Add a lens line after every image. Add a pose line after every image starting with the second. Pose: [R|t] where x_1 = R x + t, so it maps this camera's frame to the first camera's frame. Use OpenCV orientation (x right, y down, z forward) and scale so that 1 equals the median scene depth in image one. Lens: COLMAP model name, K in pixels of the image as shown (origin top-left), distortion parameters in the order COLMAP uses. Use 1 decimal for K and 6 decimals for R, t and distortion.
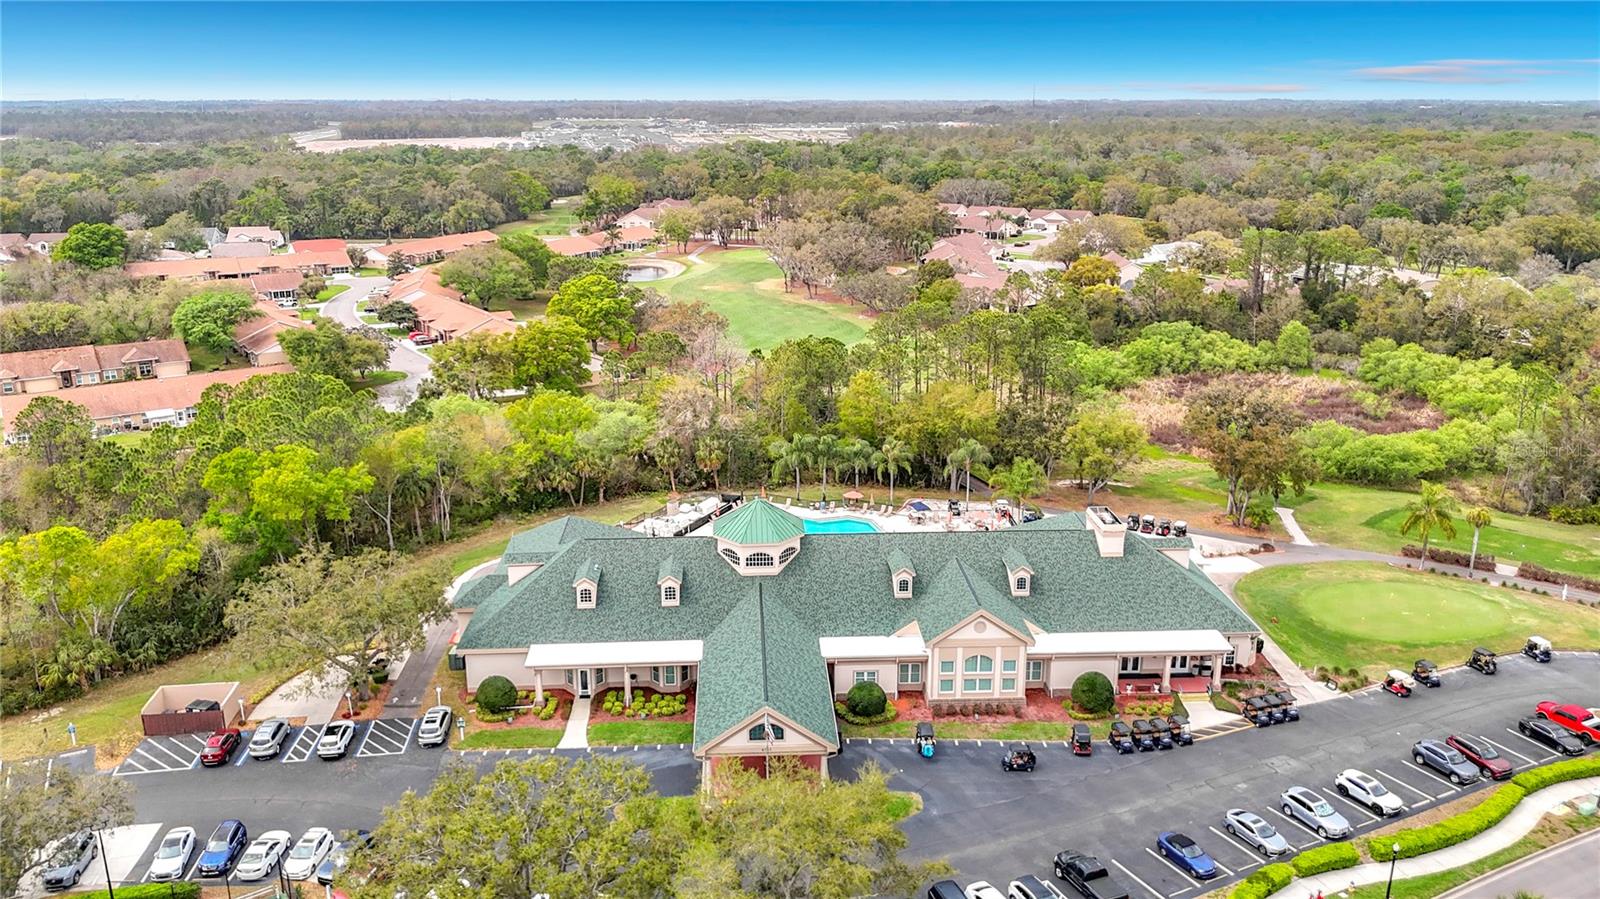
lens RADIAL K [[1210.4, 0, 790.2], [0, 1210.4, 447.9], [0, 0, 1]] dist [0.047109, -0.097737]
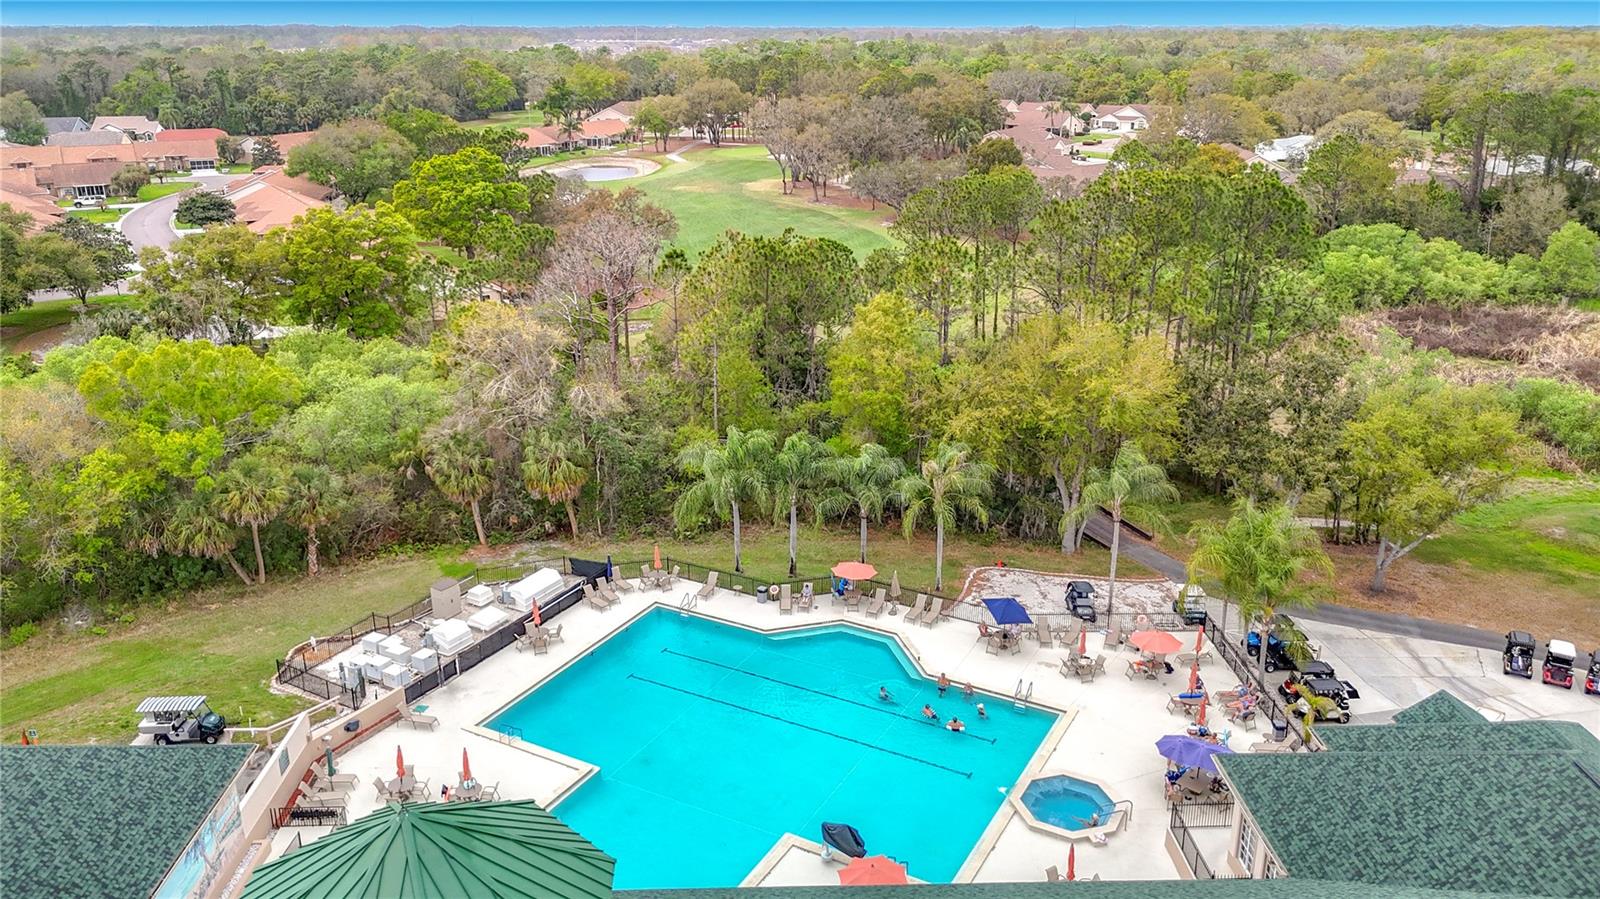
lens RADIAL K [[1190.0, 0, 800.0], [0, 1190.0, 449.5], [0, 0, 1]] dist [0.018870, -0.004839]
pose [[0.999848, 0.007287, -0.015814, 0.036848], [-0.006375, 0.998355, 0.056975, -0.028864], [0.016203, -0.056866, 0.998250, 0.535629]]
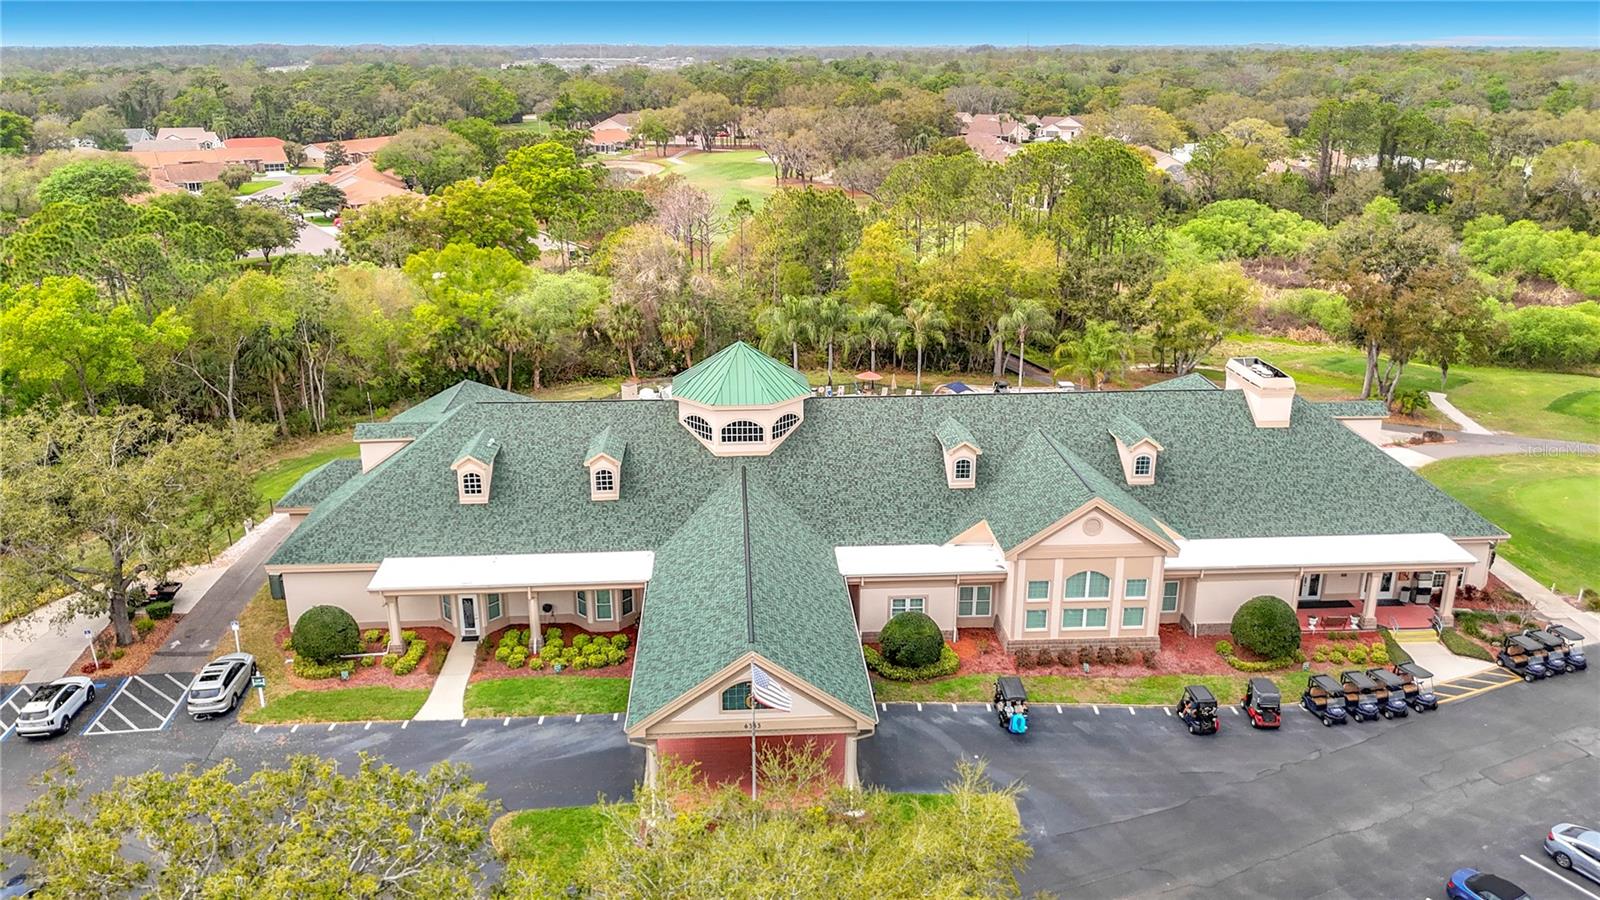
lens RADIAL K [[1199.8, 0, 792.6], [0, 1199.8, 451.7], [0, 0, 1]] dist [0.005464, -0.002499]
pose [[0.999941, -0.001758, 0.010733, -0.003467], [0.001293, 0.999064, 0.043231, 0.051423], [-0.010799, -0.043214, 0.999007, 0.239665]]
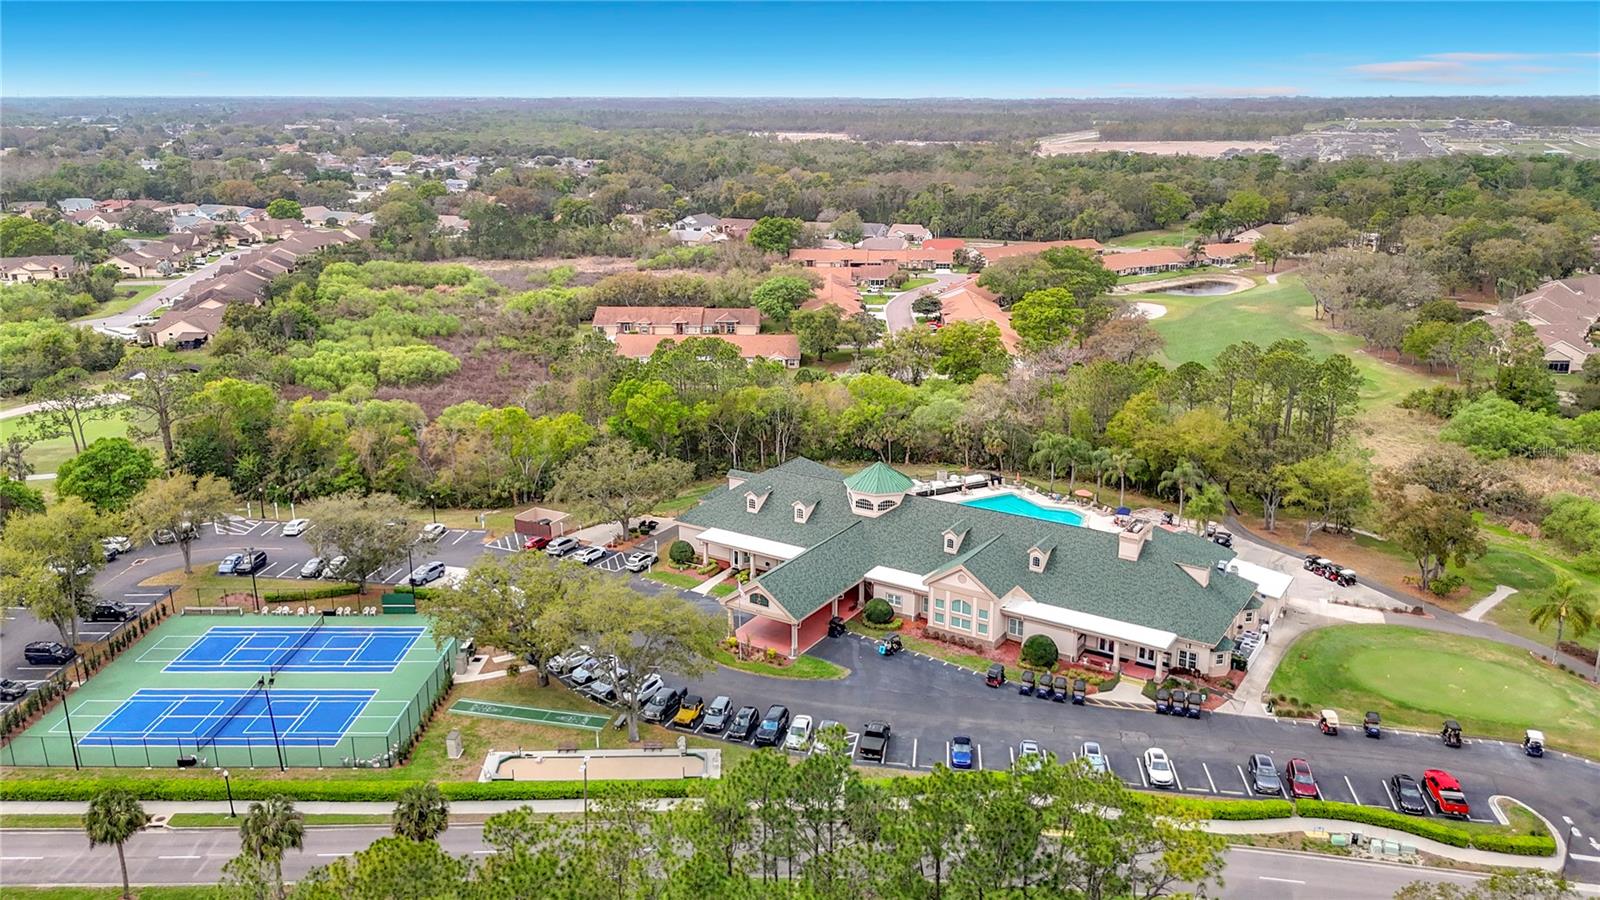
lens RADIAL K [[1193.1, 0, 801.1], [0, 1193.1, 475.0], [0, 0, 1]] dist [0.084326, -0.100447]
pose [[0.813553, 0.173590, -0.554976, 0.447908], [-0.158916, 0.984442, 0.074963, -0.020434], [0.559355, 0.027208, 0.828482, -0.110568]]
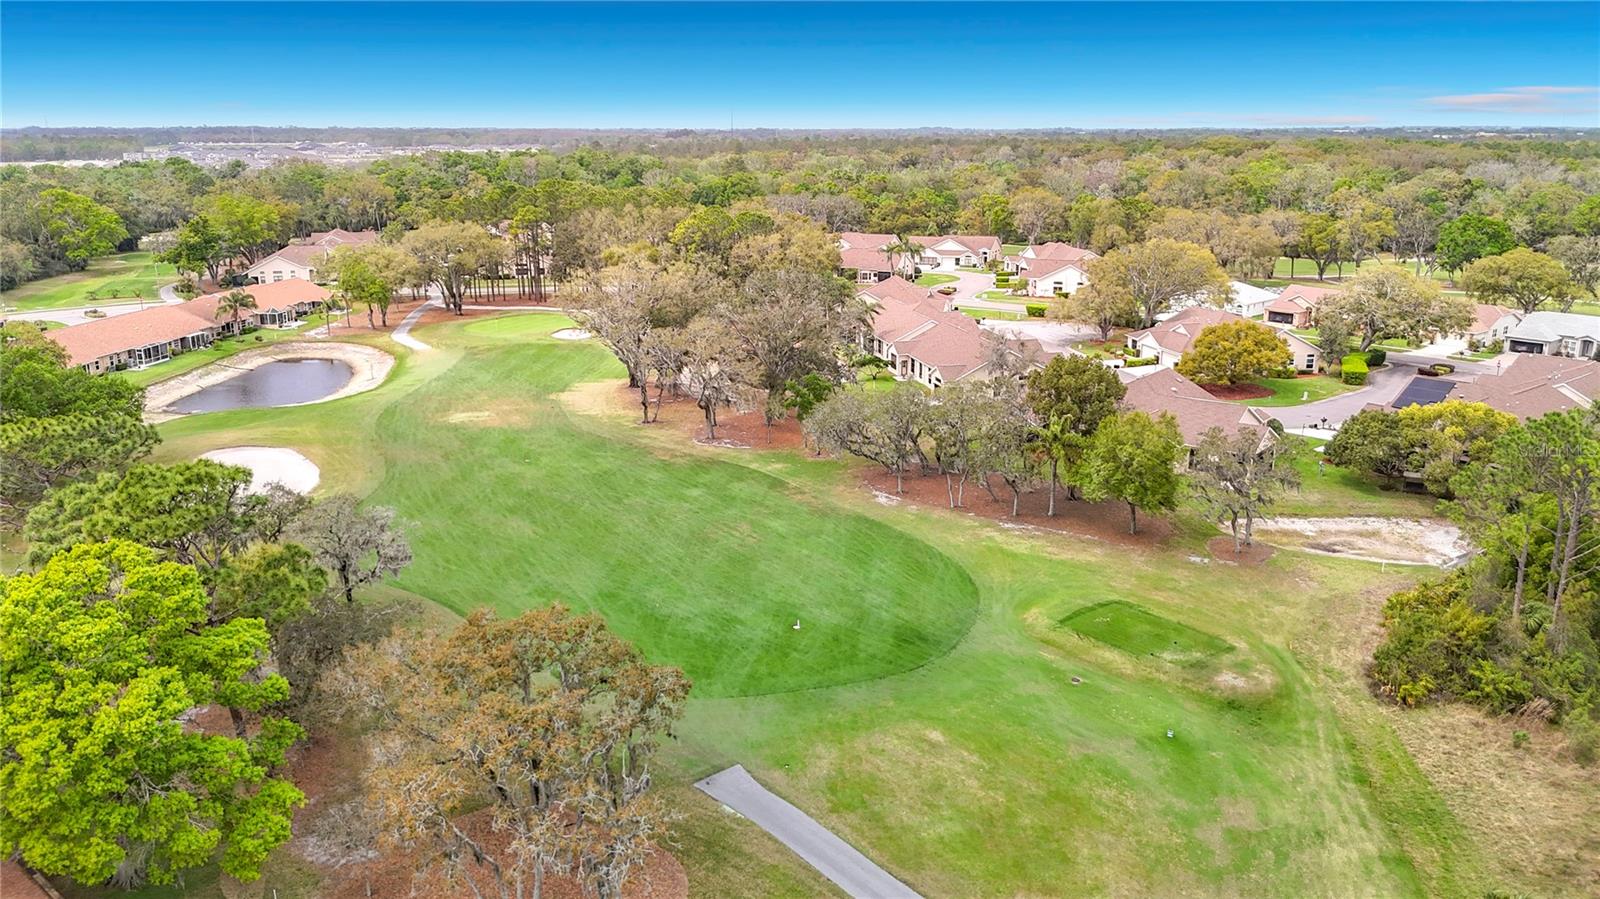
lens RADIAL K [[1177.8, 0, 800.0], [0, 1177.8, 449.5], [0, 0, 1]] dist [0.047379, -0.078429]
pose [[0.961065, -0.071251, 0.266979, -0.132690], [0.075870, 0.997093, -0.007011, -0.218821], [-0.265703, 0.026993, 0.963677, 1.093080]]
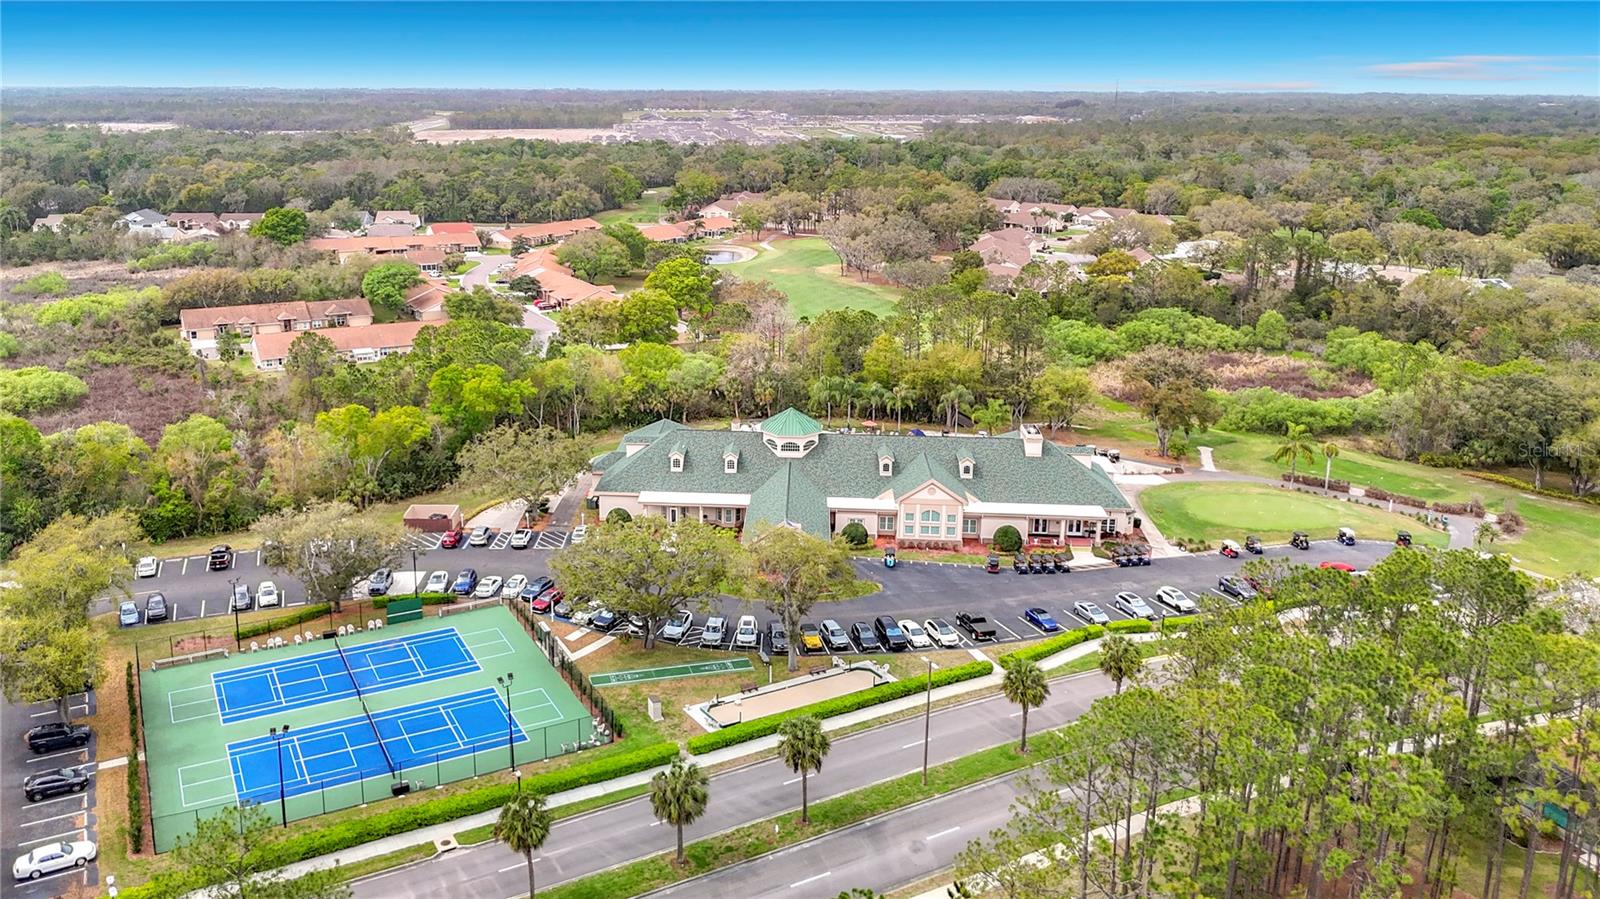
lens RADIAL K [[1225.4, 0, 694.8], [0, 1225.4, 377.8], [0, 0, 1]] dist [0.053980, -0.119834]
pose [[0.989934, 0.036268, -0.136807, 0.042314], [-0.042696, 0.998103, -0.044346, 0.054569], [0.134939, 0.049741, 0.989605, -0.359072]]
